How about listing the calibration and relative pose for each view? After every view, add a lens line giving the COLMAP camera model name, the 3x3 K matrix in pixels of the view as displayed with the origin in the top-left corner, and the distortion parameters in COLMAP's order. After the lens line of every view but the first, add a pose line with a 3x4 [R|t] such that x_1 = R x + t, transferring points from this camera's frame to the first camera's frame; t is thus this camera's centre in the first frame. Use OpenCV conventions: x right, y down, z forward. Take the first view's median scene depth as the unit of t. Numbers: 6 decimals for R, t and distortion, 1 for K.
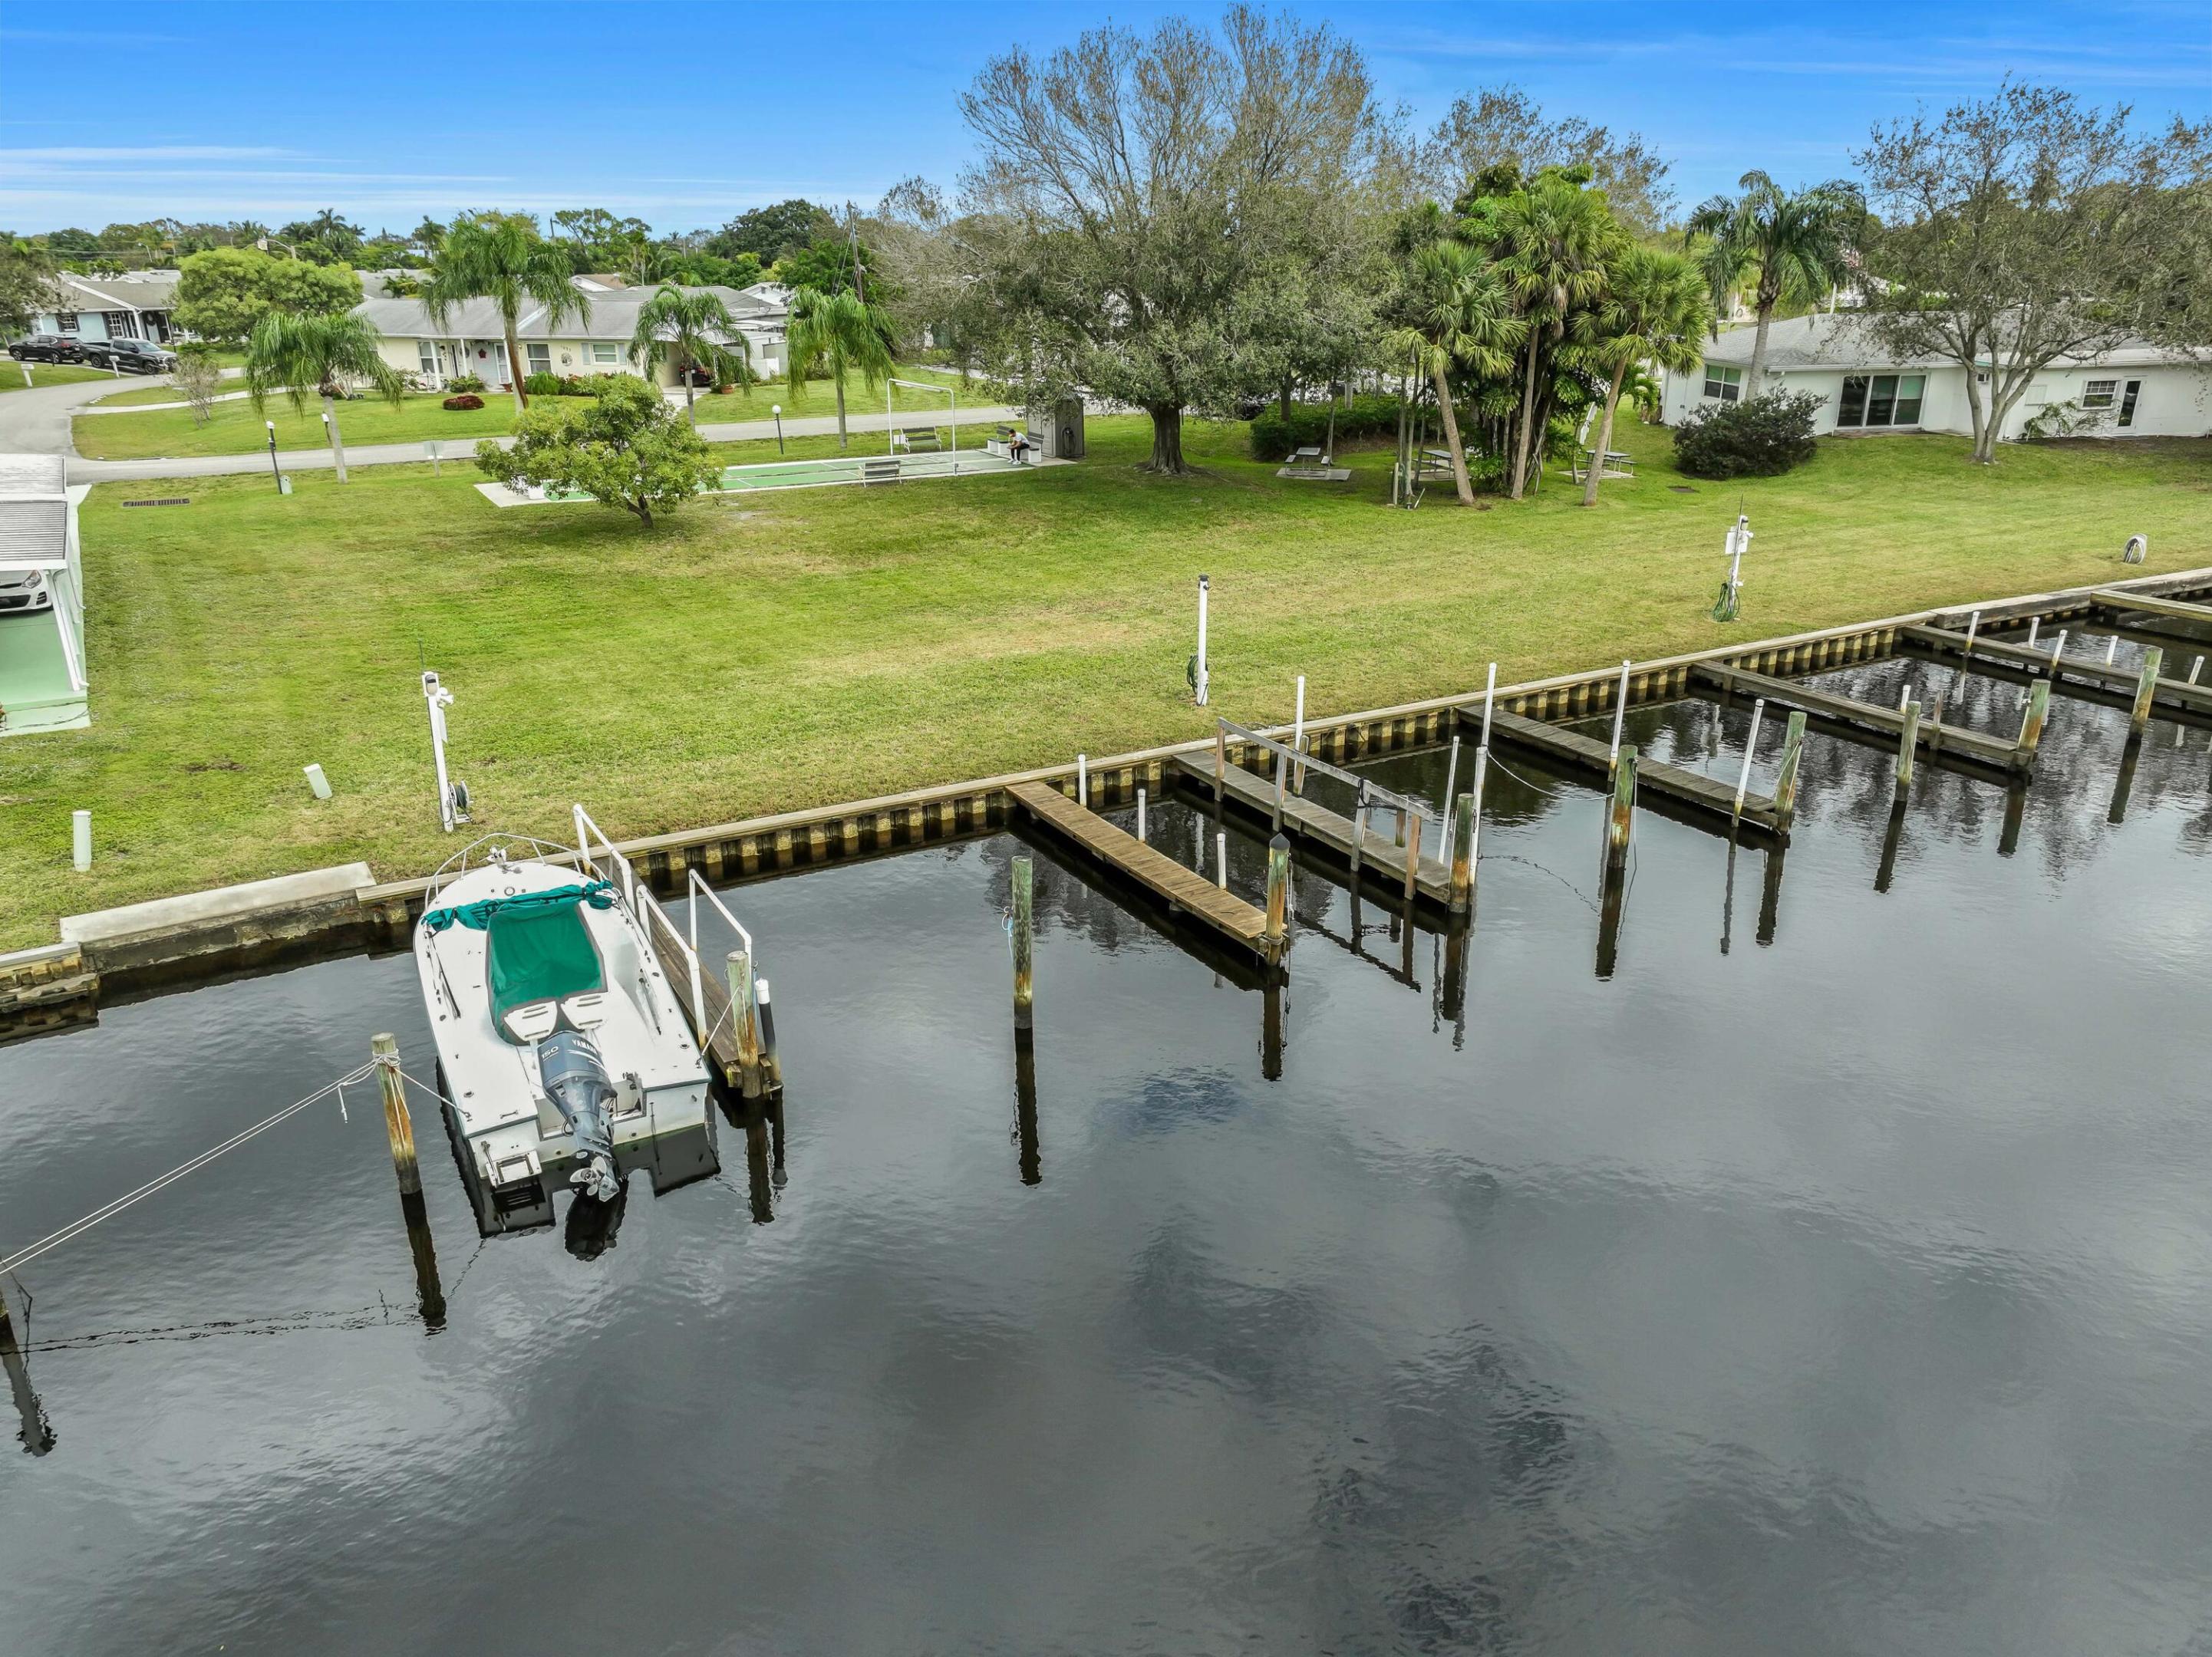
lens RADIAL K [[1557.9, 0, 1106.0], [0, 1557.9, 828.5], [0, 0, 1]] dist [0.002890, 0.028611]
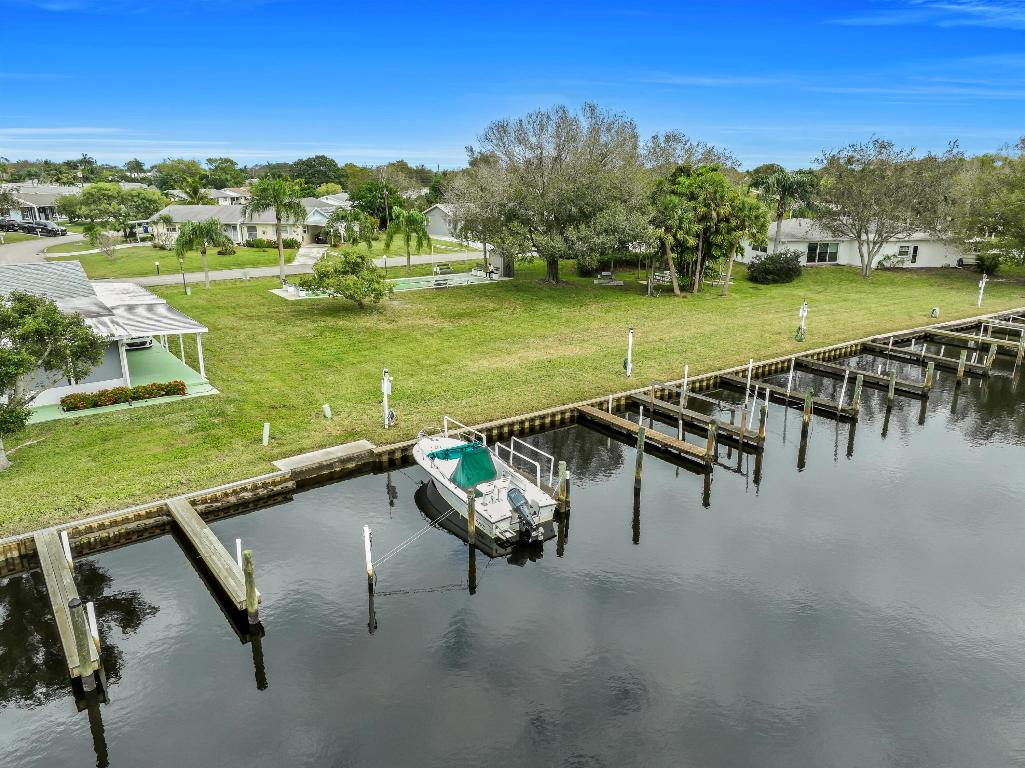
lens RADIAL K [[722.8, 0, 512.5], [0, 722.8, 384.0], [0, 0, 1]] dist [0.020897, -0.000642]
pose [[0.994531, -0.019212, 0.102660, -0.178569], [0.026517, 0.997175, -0.070273, 0.010418], [-0.101020, 0.072610, 0.992231, -0.138489]]
